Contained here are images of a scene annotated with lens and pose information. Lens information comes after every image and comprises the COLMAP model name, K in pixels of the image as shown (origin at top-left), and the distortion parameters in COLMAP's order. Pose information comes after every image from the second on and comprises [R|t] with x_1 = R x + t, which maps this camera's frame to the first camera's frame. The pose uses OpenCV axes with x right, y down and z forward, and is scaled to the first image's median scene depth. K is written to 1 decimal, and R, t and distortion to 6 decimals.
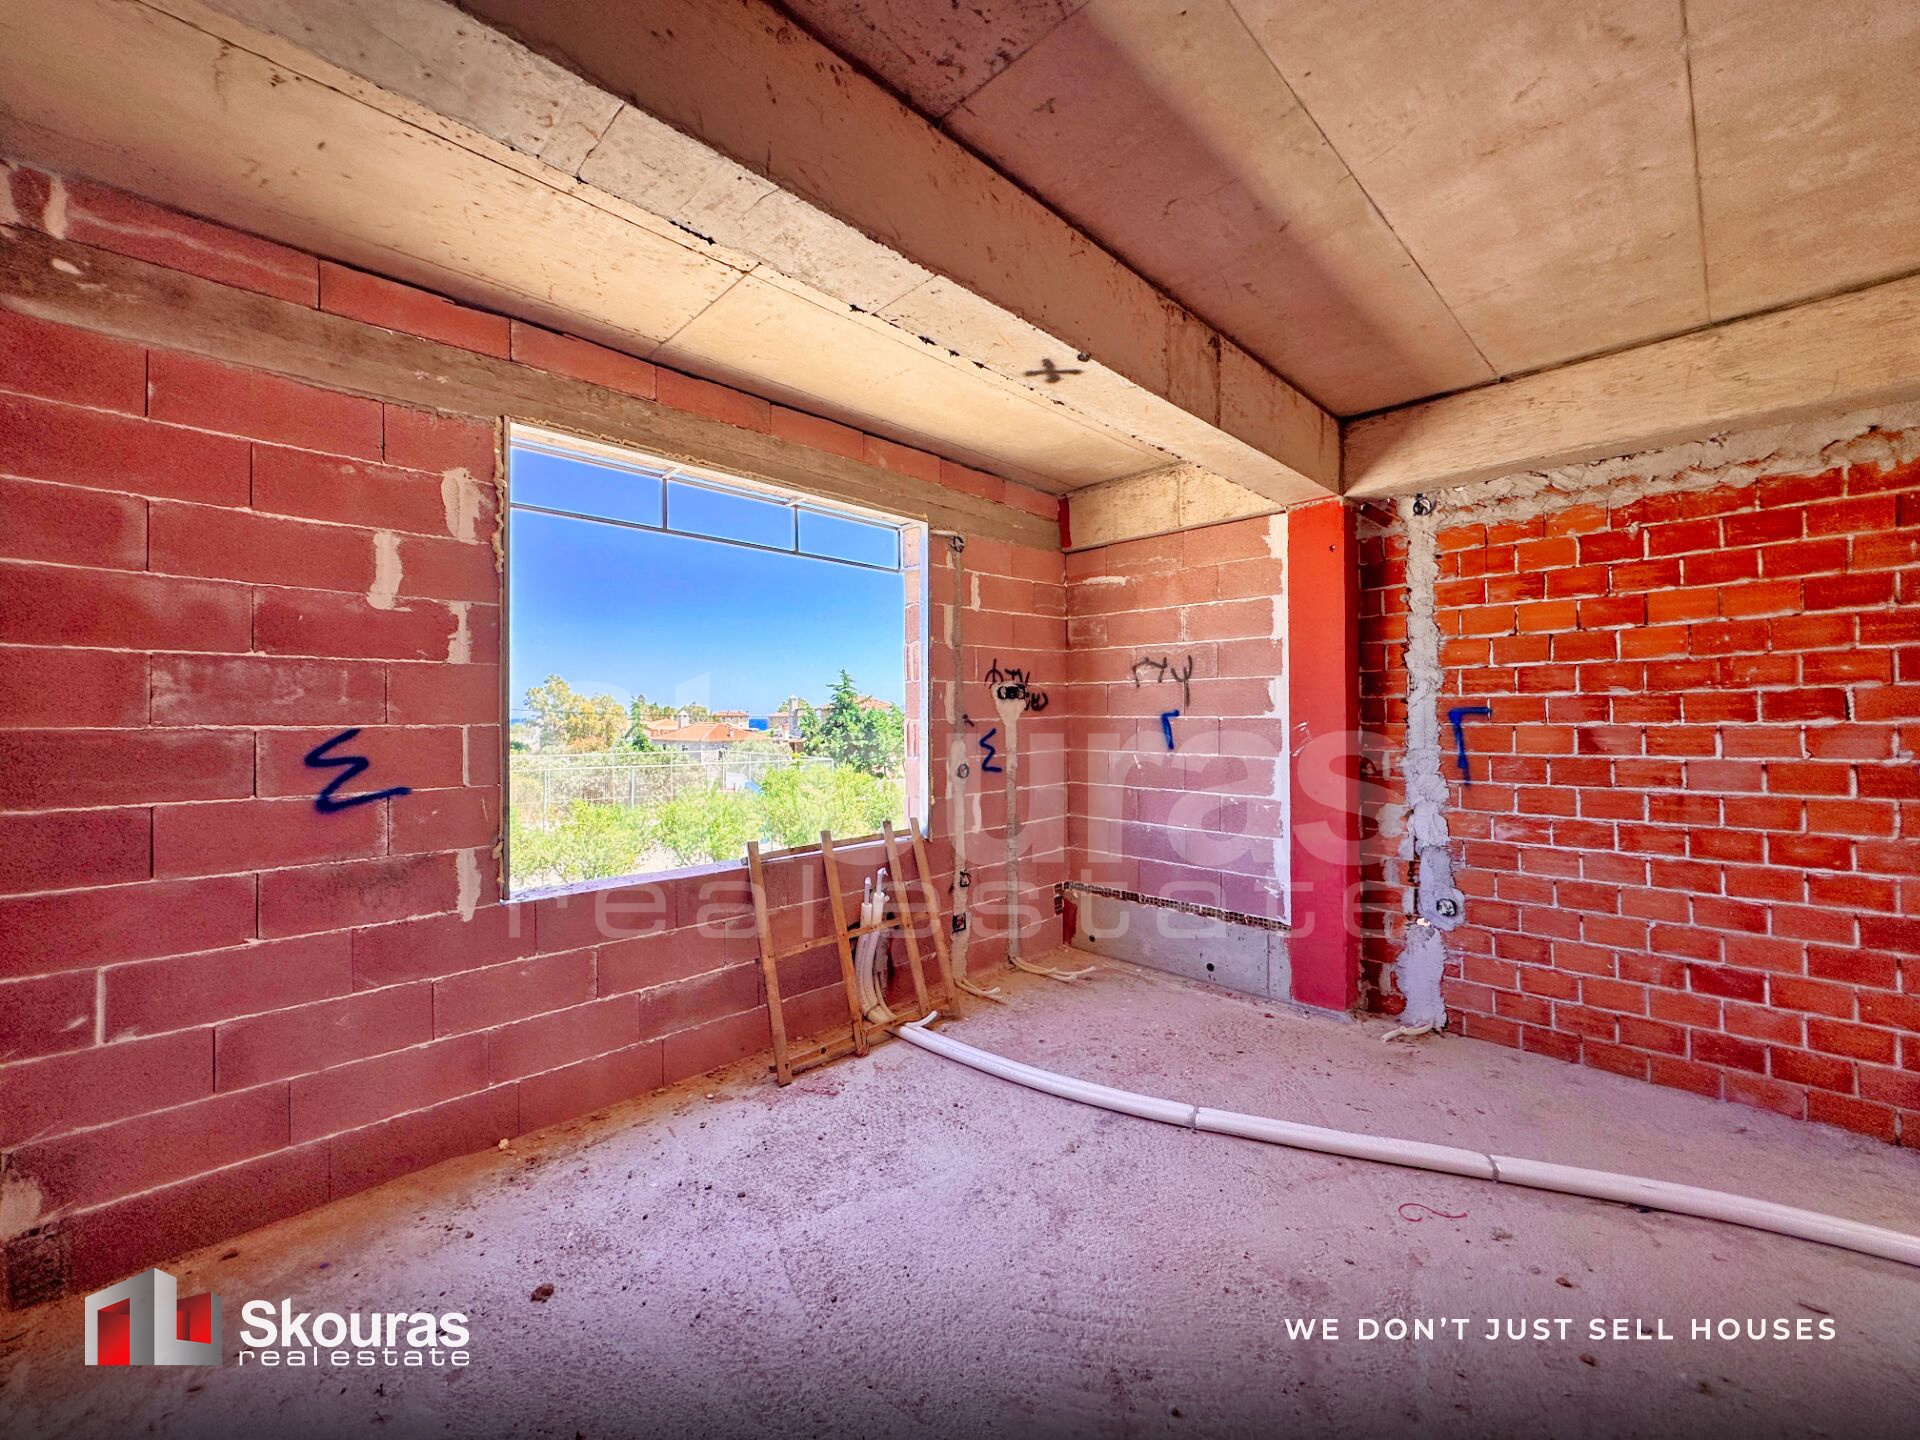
lens RADIAL K [[761.8, 0, 961.4], [0, 761.8, 730.0], [0, 0, 1]] dist [-0.001546, -0.000243]
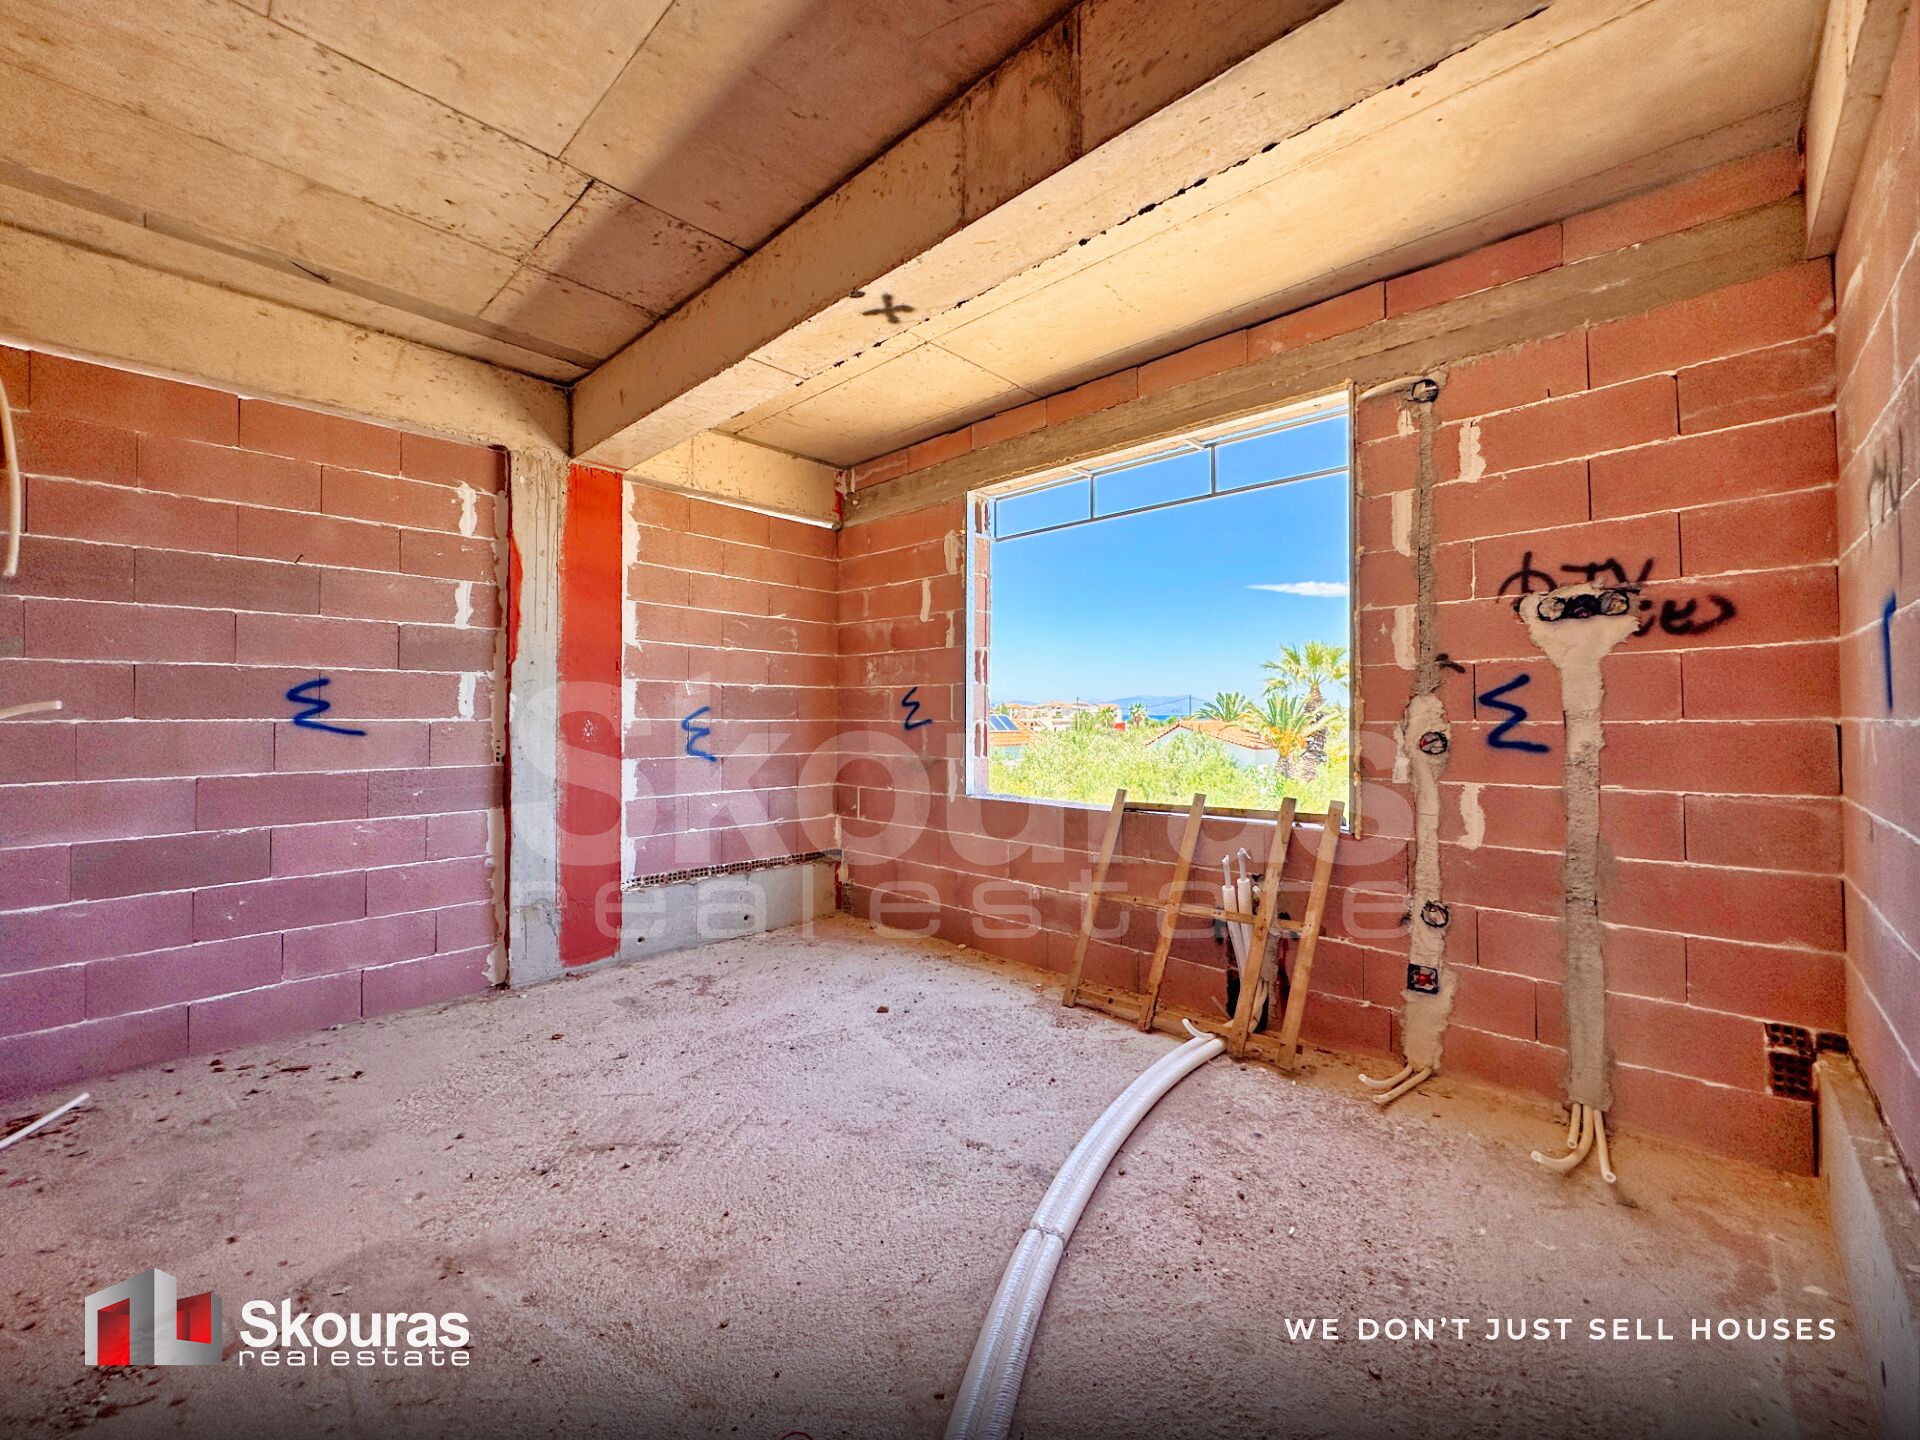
lens RADIAL K [[767.4, 0, 960.0], [0, 767.4, 720.0], [0, 0, 1]] dist [-0.001081, -0.000183]
pose [[0.040002, 0.009121, -0.999158, 0.707679], [-0.016055, 0.999835, 0.008485, 0.039860], [0.999071, 0.015702, 0.040142, 0.655034]]
